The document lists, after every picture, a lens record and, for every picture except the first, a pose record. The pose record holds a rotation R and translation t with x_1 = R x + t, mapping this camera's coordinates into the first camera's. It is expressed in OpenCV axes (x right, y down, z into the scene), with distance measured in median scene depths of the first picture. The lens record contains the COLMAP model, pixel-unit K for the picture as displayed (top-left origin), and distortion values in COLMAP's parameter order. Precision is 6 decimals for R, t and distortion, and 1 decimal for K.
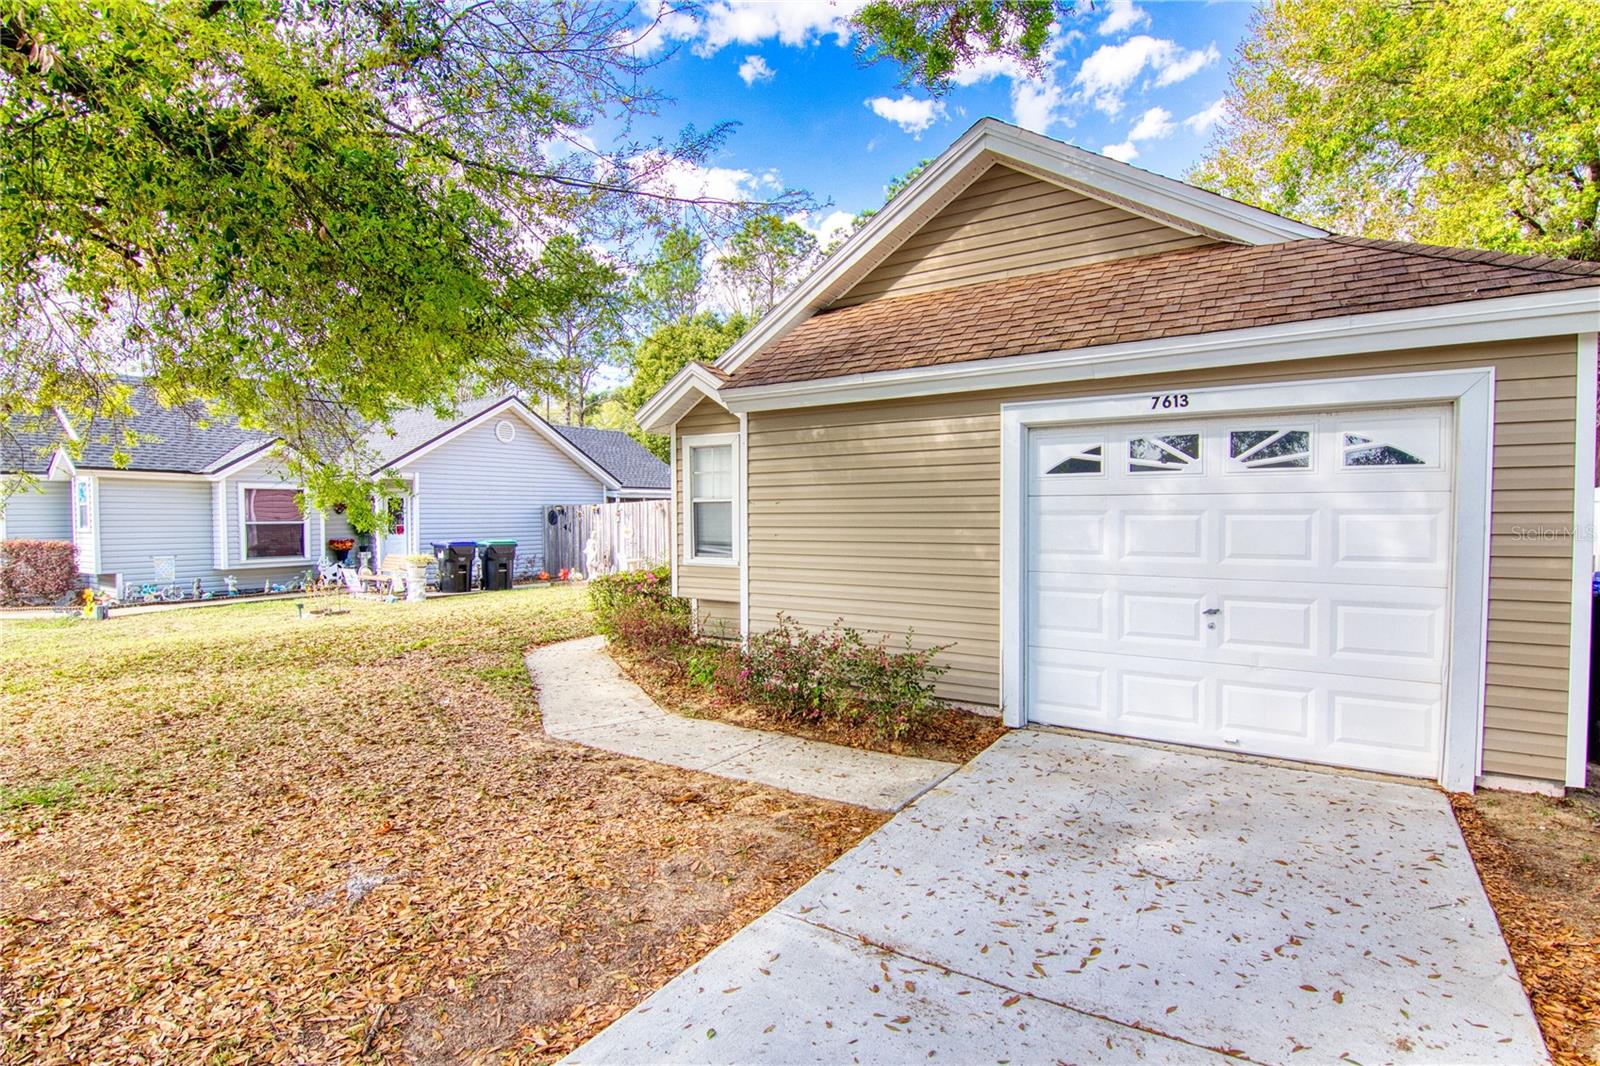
lens RADIAL K [[803.1, 0, 800.0], [0, 803.1, 533.0], [0, 0, 1]] dist [-0.025838, -0.000170]
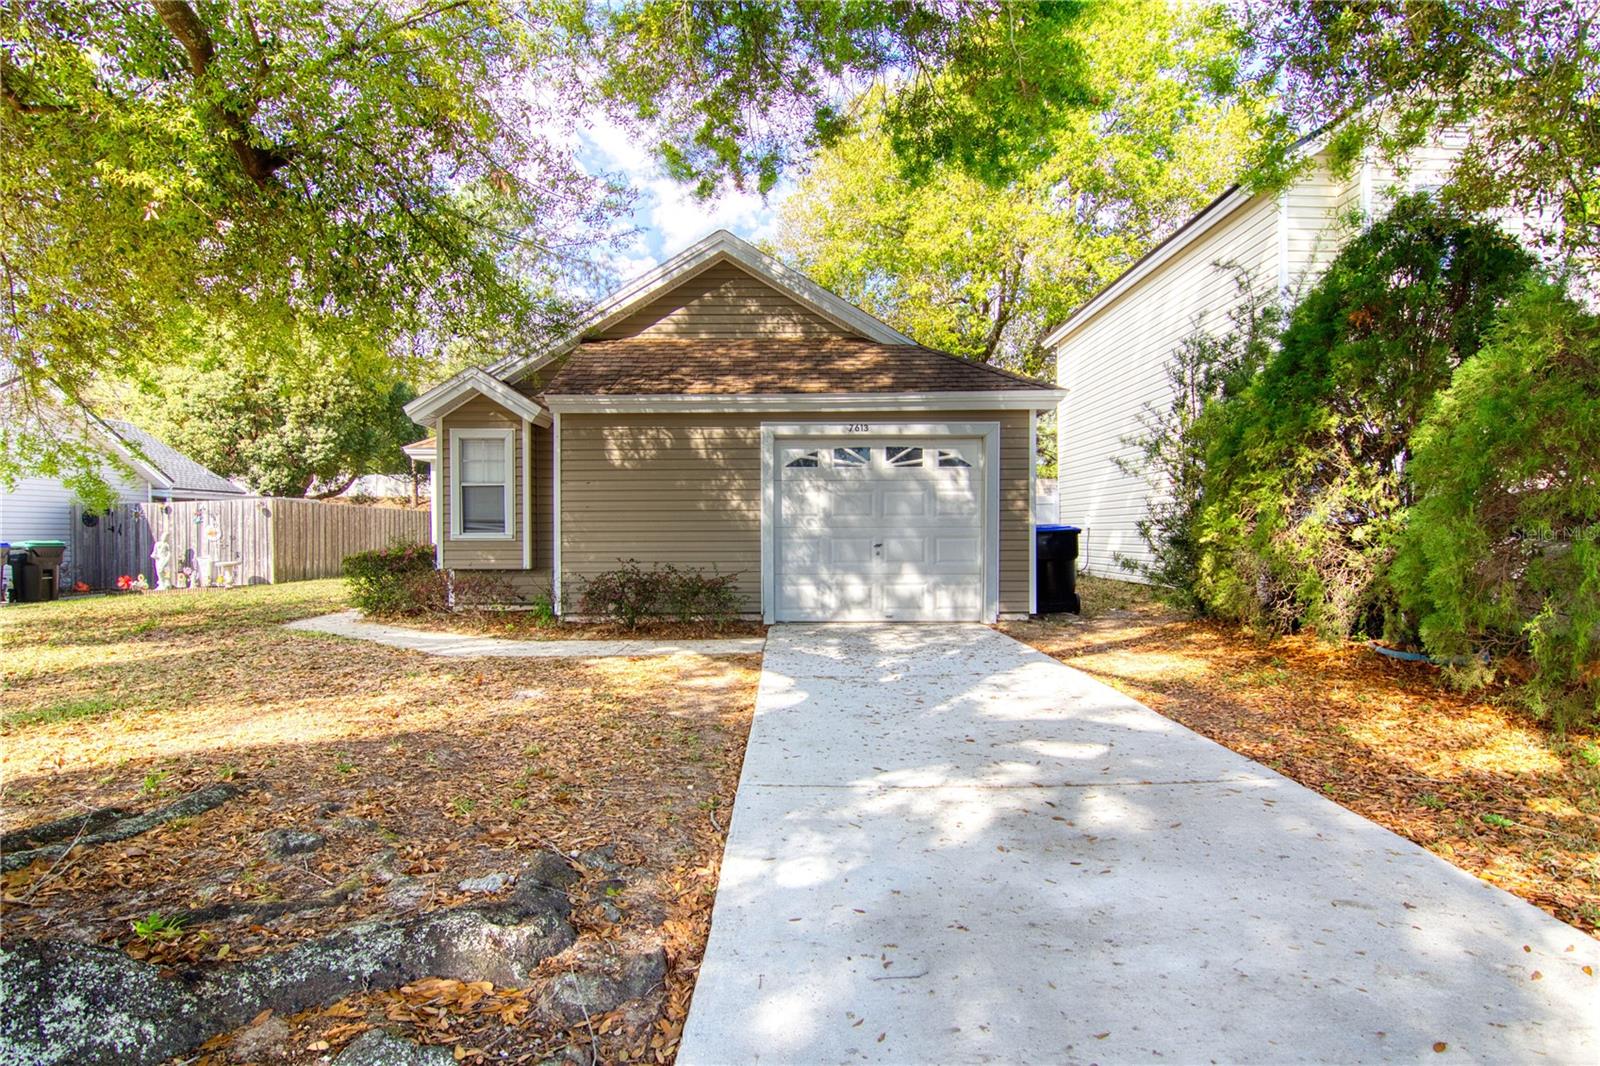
lens RADIAL K [[803.1, 0, 800.0], [0, 803.1, 533.0], [0, 0, 1]] dist [-0.025838, -0.000170]
pose [[0.823691, -0.001208, 0.567037, -0.508622], [0.016307, 0.999635, -0.021558, 0.082024], [-0.566804, 0.027004, 0.823410, -0.304623]]
